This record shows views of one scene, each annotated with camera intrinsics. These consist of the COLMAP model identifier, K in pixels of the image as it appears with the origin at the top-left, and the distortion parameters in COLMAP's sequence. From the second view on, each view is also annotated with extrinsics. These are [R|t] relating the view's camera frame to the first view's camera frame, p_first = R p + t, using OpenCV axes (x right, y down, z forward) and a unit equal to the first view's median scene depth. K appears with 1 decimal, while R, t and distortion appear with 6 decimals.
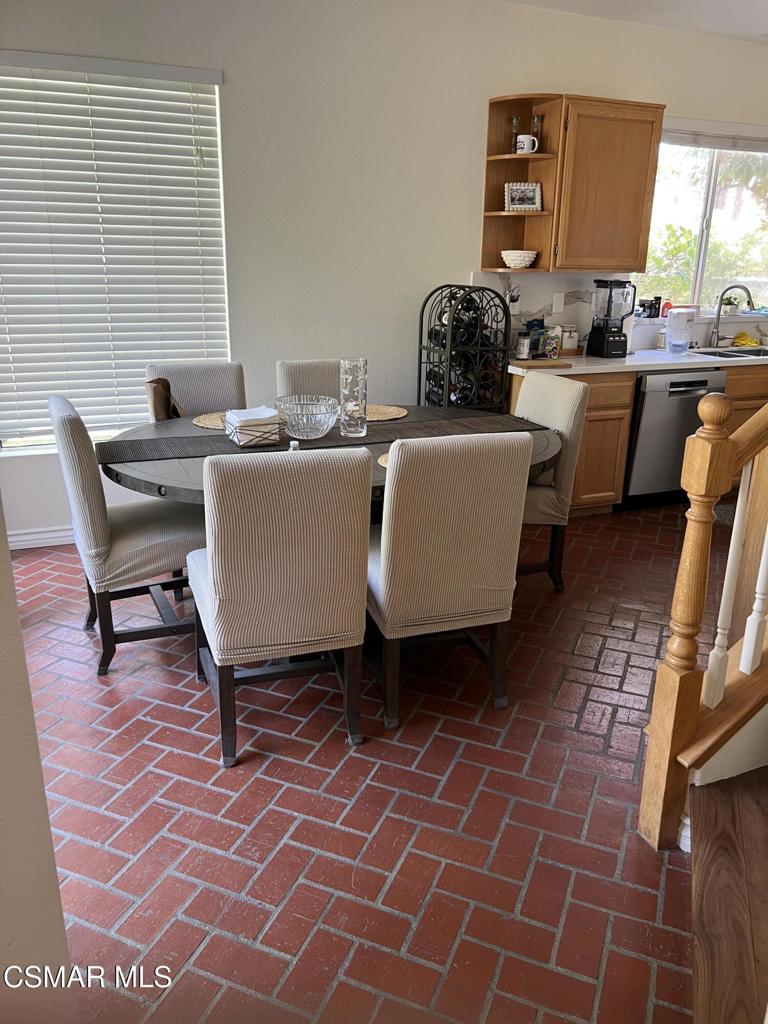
lens RADIAL K [[773.2, 0, 384.0], [0, 773.2, 512.0], [0, 0, 1]] dist [0.001115, 0.000315]
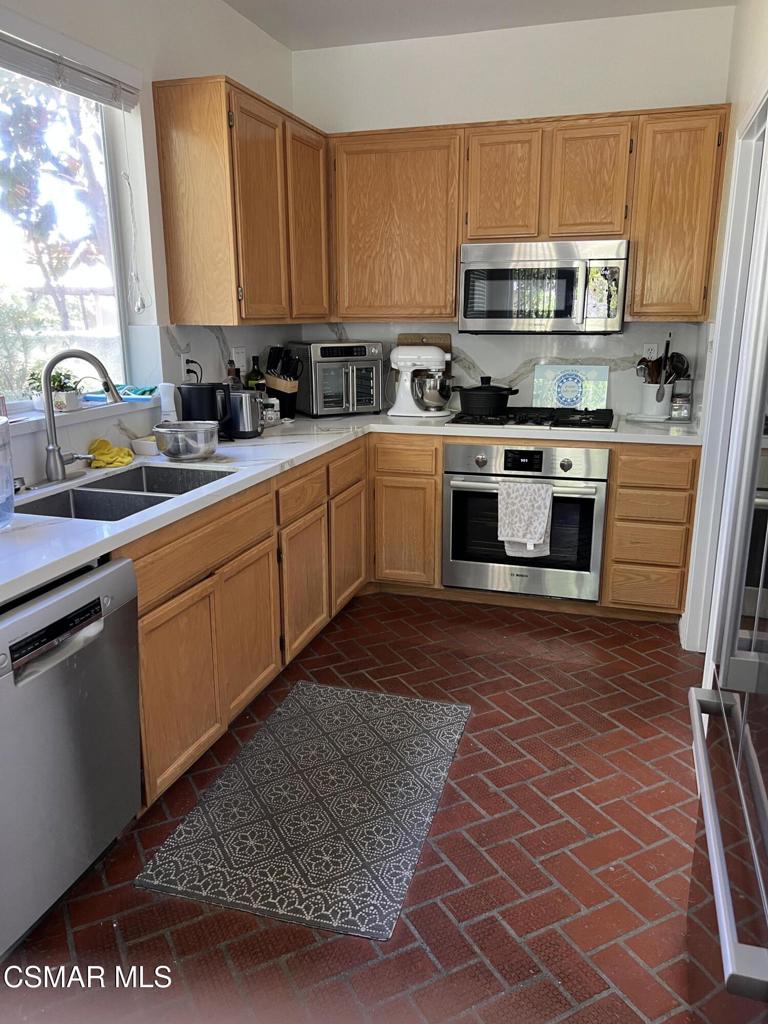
lens RADIAL K [[768.2, 0, 384.0], [0, 768.2, 512.0], [0, 0, 1]] dist [0.066984, -0.079158]
pose [[0.631947, -0.206229, 0.747069, 0.226309], [0.248932, 0.966881, 0.056337, -0.199301], [-0.733945, 0.150368, 0.662355, 0.631132]]
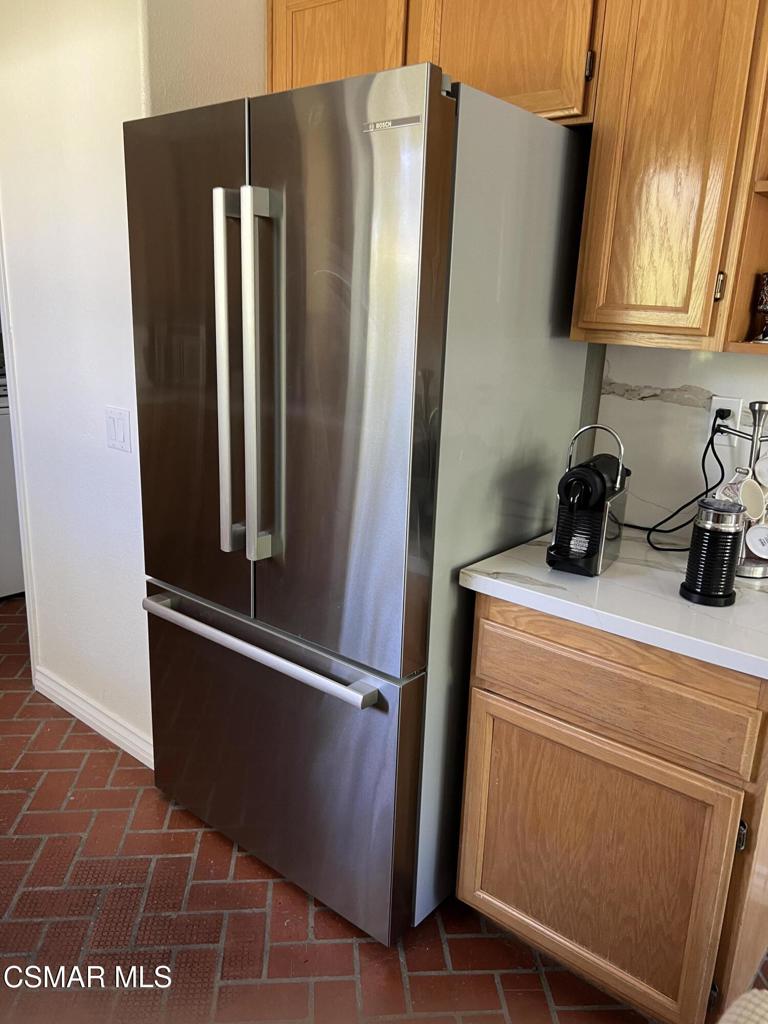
lens RADIAL K [[768.2, 0, 384.0], [0, 768.2, 512.0], [0, 0, 1]] dist [0.066984, -0.079158]
pose [[-0.471488, -0.259613, 0.842793, 0.135142], [0.227955, 0.887328, 0.400857, -0.259466], [-0.851901, 0.381118, -0.359185, 0.805193]]
